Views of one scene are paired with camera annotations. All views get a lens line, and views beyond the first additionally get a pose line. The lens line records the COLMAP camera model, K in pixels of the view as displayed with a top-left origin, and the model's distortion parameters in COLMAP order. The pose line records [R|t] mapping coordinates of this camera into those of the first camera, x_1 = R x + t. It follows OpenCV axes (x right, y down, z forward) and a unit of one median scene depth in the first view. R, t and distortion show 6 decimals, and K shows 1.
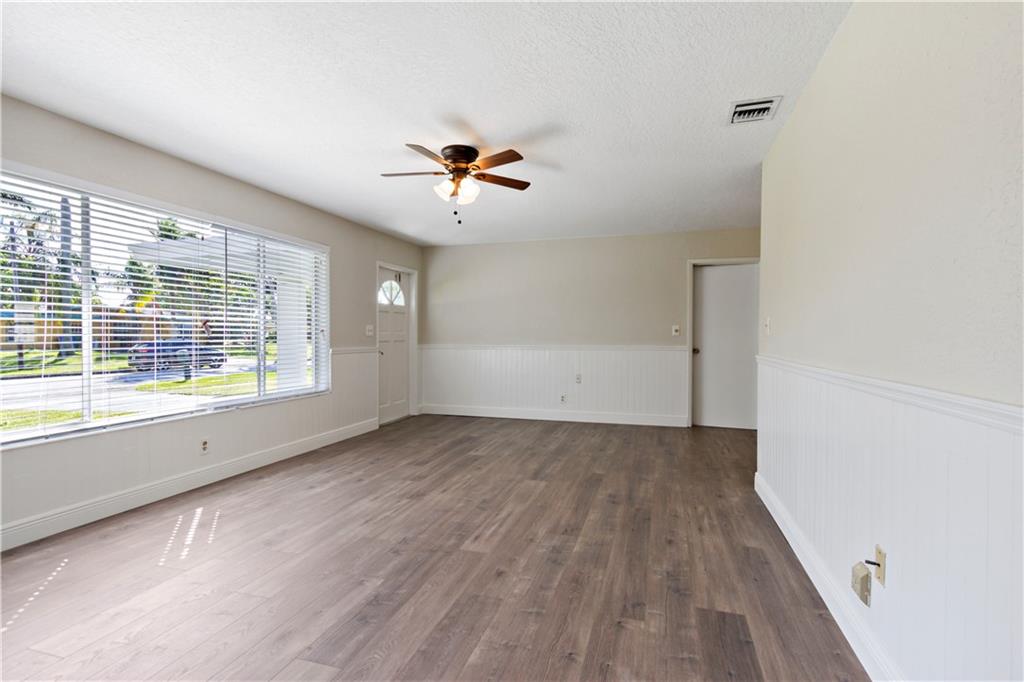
lens RADIAL K [[478.2, 0, 513.5], [0, 478.2, 341.4], [0, 0, 1]] dist [0.001501, 0.000073]
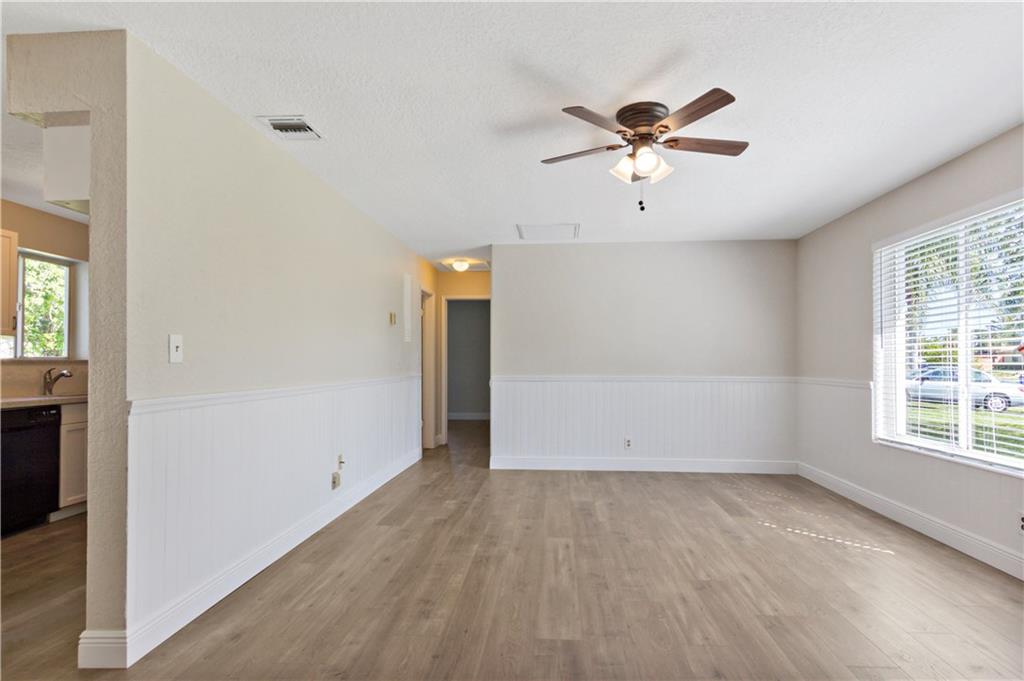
lens RADIAL K [[559.8, 0, 513.8], [0, 559.8, 347.0], [0, 0, 1]] dist [-0.001000, -0.000239]
pose [[-0.974474, -0.007169, -0.224386, 0.300107], [-0.003146, 0.999828, -0.018279, -0.016638], [0.224479, -0.017107, -0.974329, 2.020294]]
